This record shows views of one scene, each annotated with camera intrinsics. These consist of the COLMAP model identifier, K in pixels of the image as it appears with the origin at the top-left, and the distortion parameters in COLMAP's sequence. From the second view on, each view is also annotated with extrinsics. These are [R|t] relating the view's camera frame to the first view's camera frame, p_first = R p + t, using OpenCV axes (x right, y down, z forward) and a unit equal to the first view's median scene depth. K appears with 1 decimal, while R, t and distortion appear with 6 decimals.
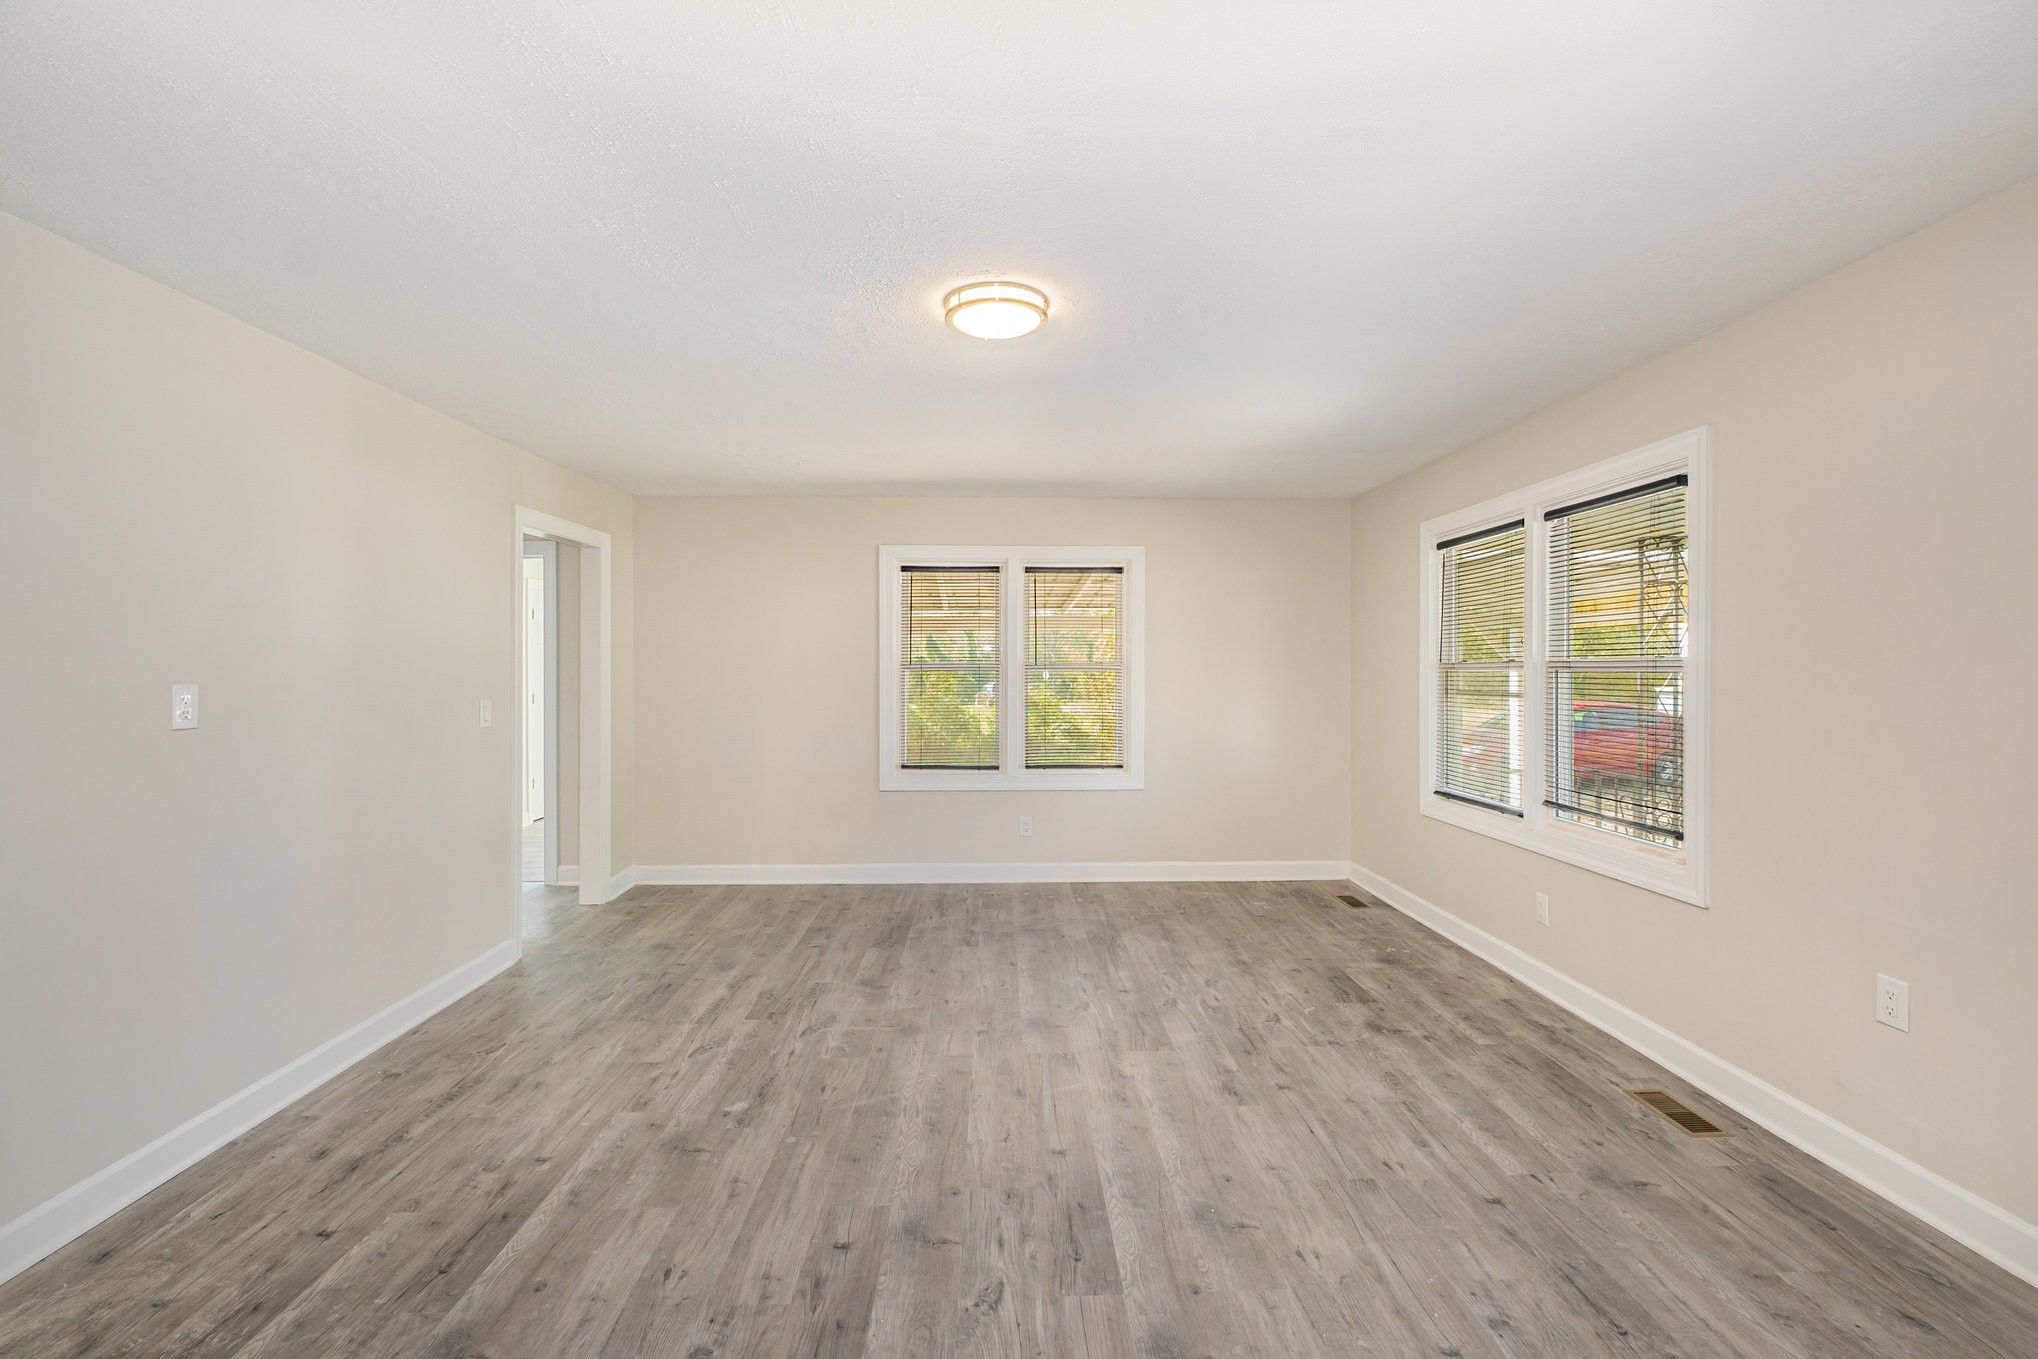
lens RADIAL K [[905.9, 0, 1007.1], [0, 905.9, 673.0], [0, 0, 1]] dist [-0.019129, -0.000494]
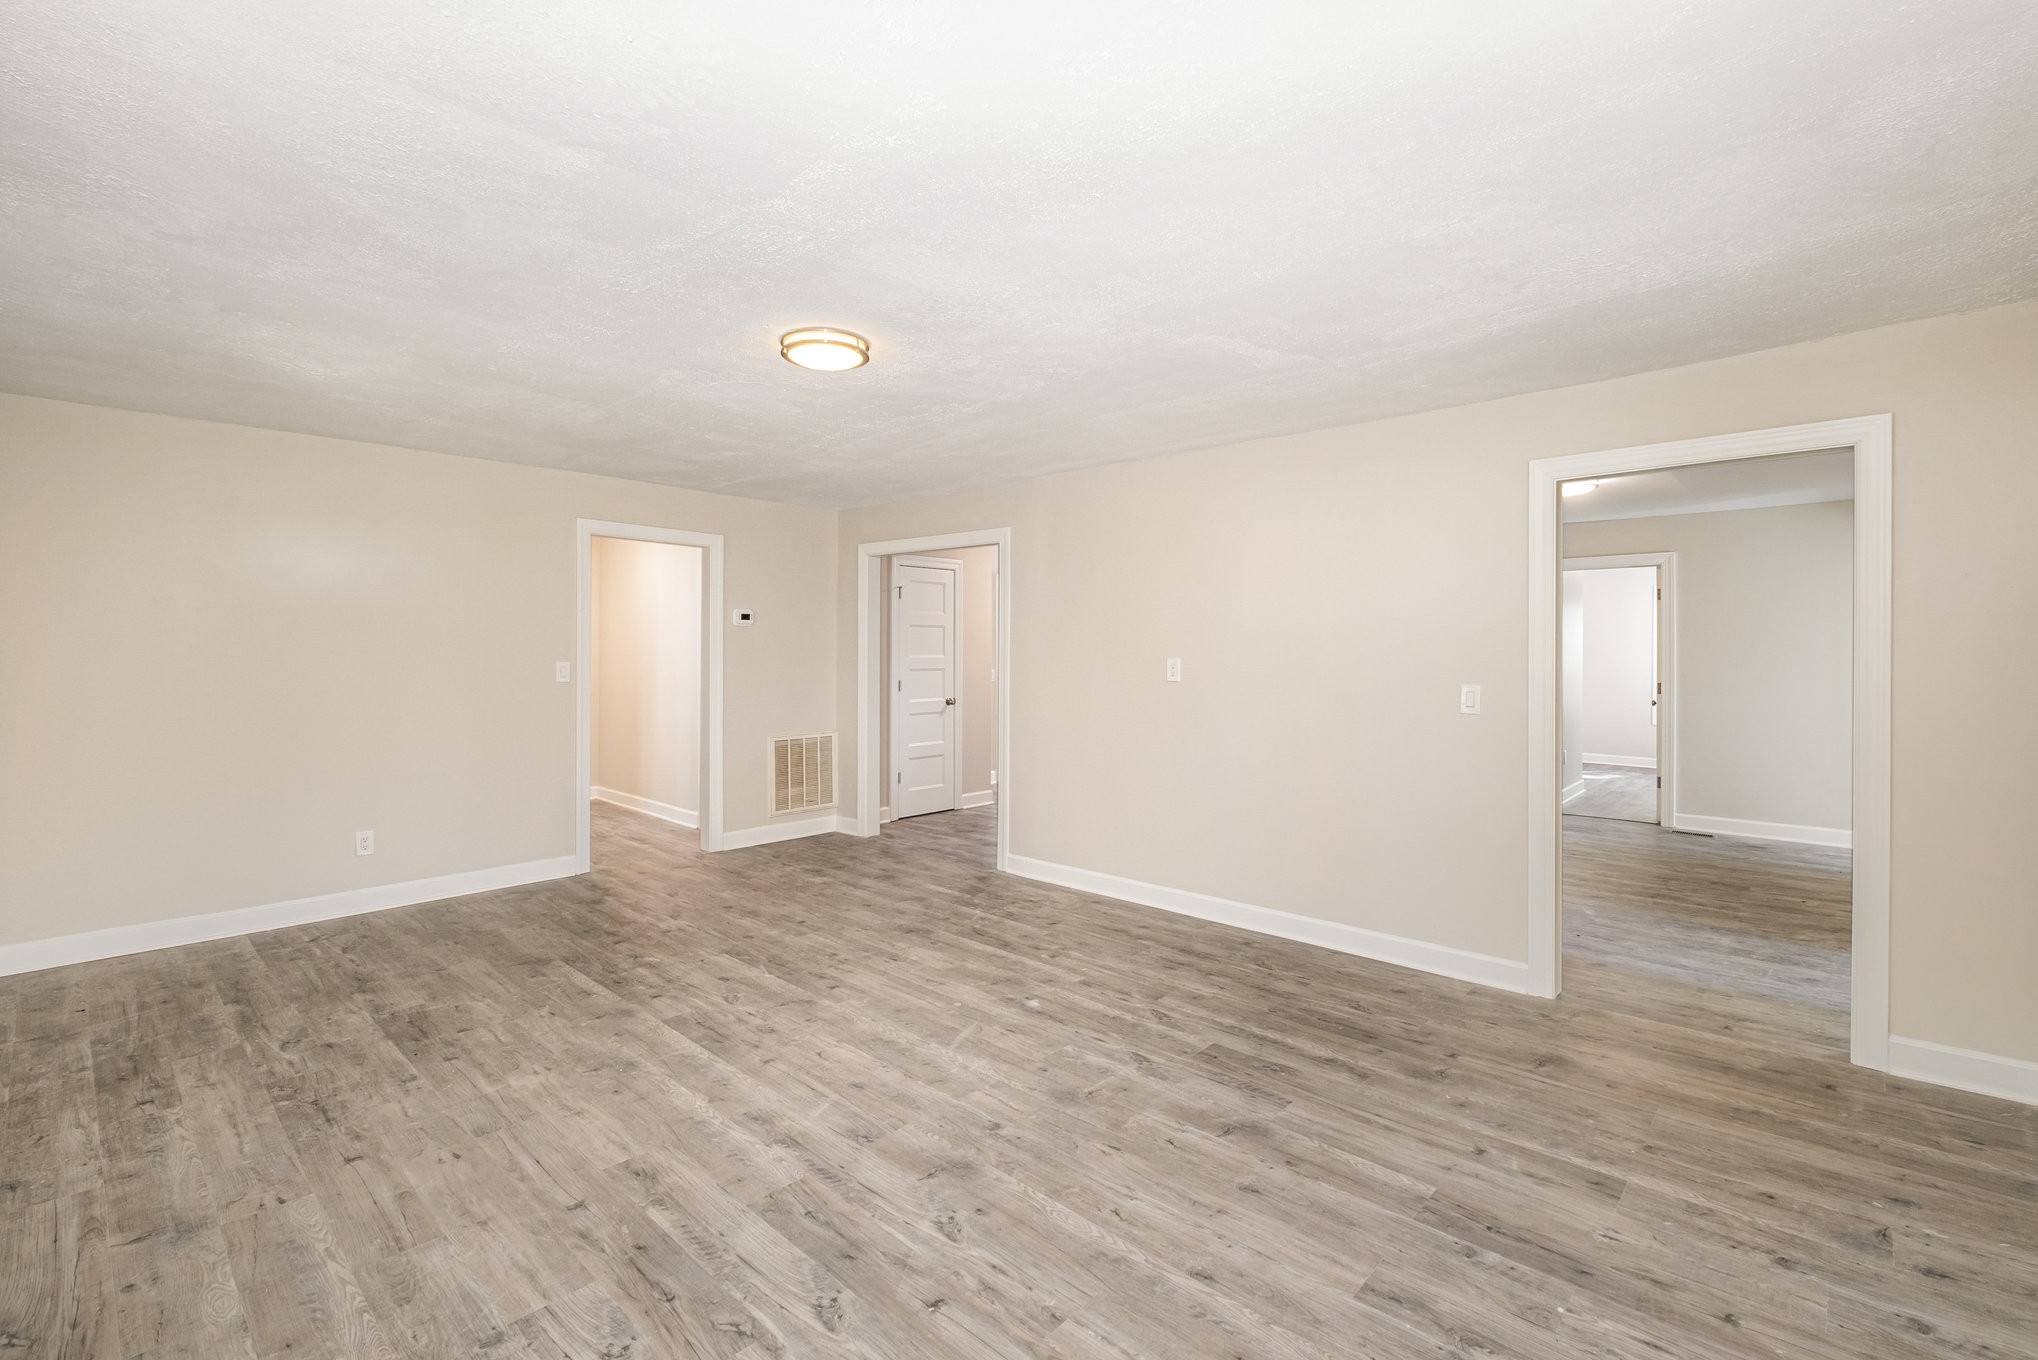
lens RADIAL K [[905.9, 0, 1010.5], [0, 905.9, 666.2], [0, 0, 1]] dist [-0.019129, -0.000494]
pose [[-0.700802, 0.015044, -0.713197, 0.618858], [-0.008843, 0.999518, 0.029773, -0.018048], [0.713301, 0.027172, -0.700331, 1.890251]]
